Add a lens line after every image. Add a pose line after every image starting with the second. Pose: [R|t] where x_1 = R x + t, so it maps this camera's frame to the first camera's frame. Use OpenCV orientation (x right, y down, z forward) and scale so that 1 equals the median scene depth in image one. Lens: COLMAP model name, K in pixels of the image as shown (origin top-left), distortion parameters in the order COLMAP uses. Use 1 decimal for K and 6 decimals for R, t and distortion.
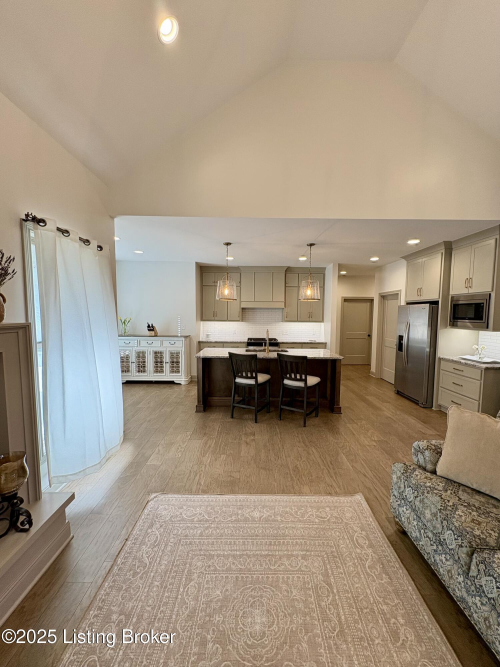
lens RADIAL K [[265.7, 0, 249.4], [0, 265.7, 334.7], [0, 0, 1]] dist [0.003380, 0.000391]
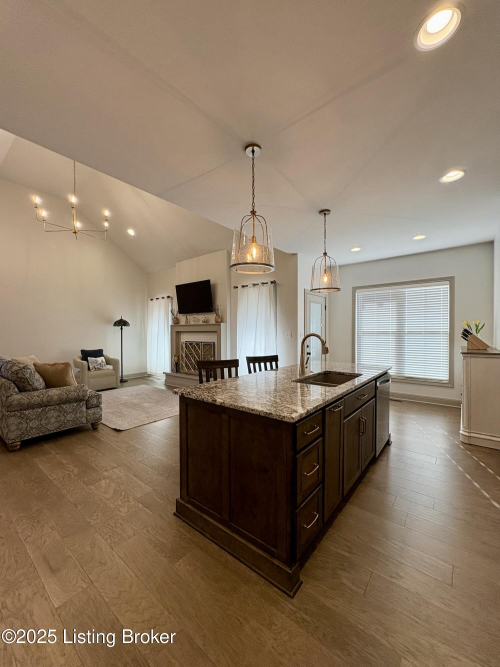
lens RADIAL K [[265.7, 0, 247.2], [0, 265.7, 334.4], [0, 0, 1]] dist [0.003380, 0.000391]
pose [[-0.631969, 0.000568, -0.774993, 0.975374], [-0.064882, 0.996450, 0.053638, -0.065392], [0.772273, 0.084181, -0.629689, 2.131949]]
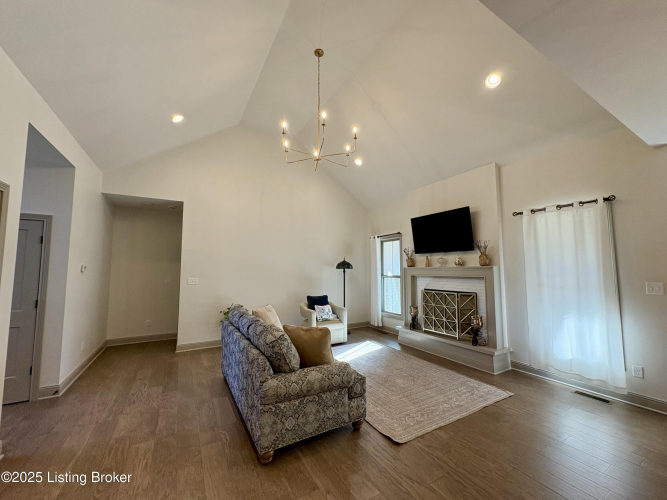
lens RADIAL K [[265.7, 0, 333.4], [0, 265.7, 250.2], [0, 0, 1]] dist [0.003380, 0.000391]
pose [[-0.865144, -0.045563, -0.499449, 0.966158], [-0.047795, 0.998822, -0.008328, -0.062078], [0.499240, 0.016666, -0.866303, 1.461389]]
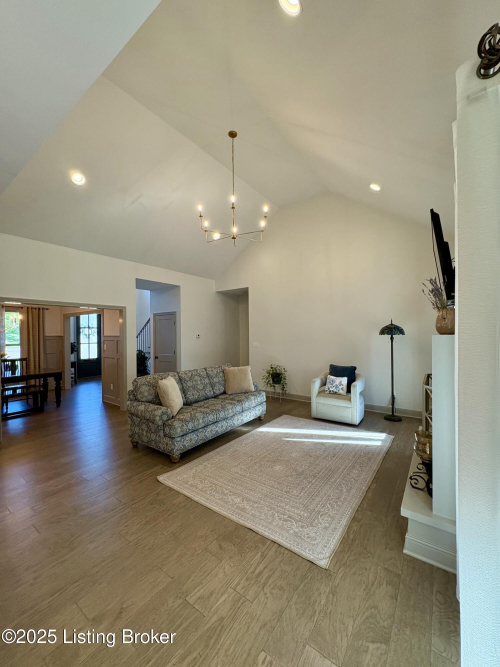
lens RADIAL K [[265.7, 0, 250.4], [0, 265.7, 333.4], [0, 0, 1]] dist [0.003380, 0.000391]
pose [[-0.810727, -0.000715, 0.585424, -0.544544], [0.051146, 0.996089, 0.072047, -0.103697], [-0.583186, 0.088353, -0.807519, 1.434524]]
